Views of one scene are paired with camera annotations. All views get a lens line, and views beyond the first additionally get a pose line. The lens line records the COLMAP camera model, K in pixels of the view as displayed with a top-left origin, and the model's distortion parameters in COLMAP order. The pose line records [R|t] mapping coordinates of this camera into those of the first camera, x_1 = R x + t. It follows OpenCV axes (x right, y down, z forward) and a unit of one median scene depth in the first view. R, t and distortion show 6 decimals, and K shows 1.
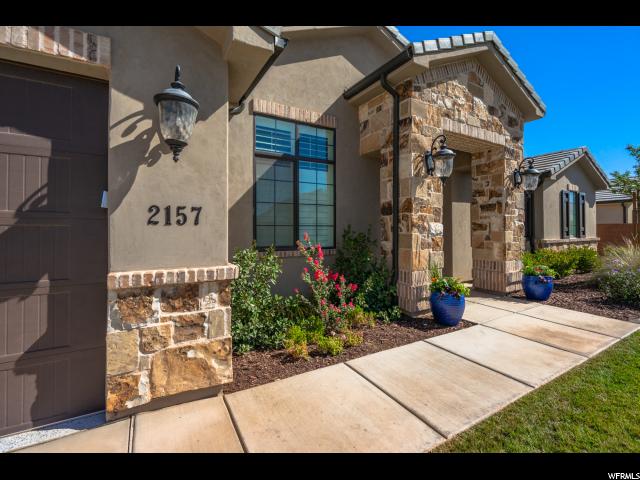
lens RADIAL K [[296.2, 0, 317.1], [0, 296.2, 225.7], [0, 0, 1]] dist [-0.000428, -0.000193]
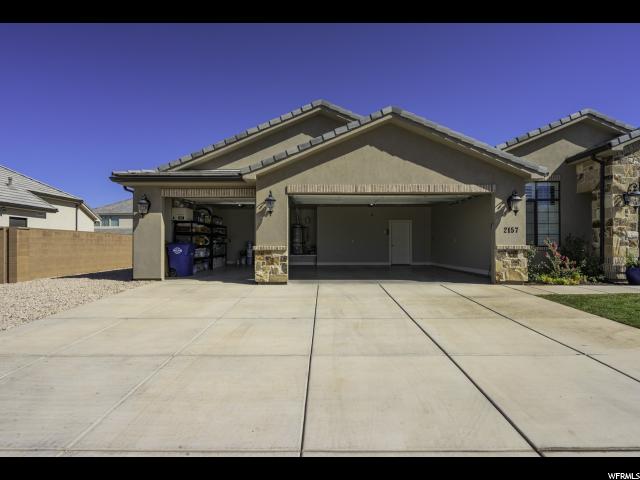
lens RADIAL K [[320.8, 0, 316.0], [0, 320.8, 244.4], [0, 0, 1]] dist [-0.002384, -0.000353]
pose [[0.859708, -0.003008, -0.510777, -0.251242], [0.005715, 0.999977, 0.003729, 0.050999], [0.510754, -0.006125, 0.859705, -1.639017]]
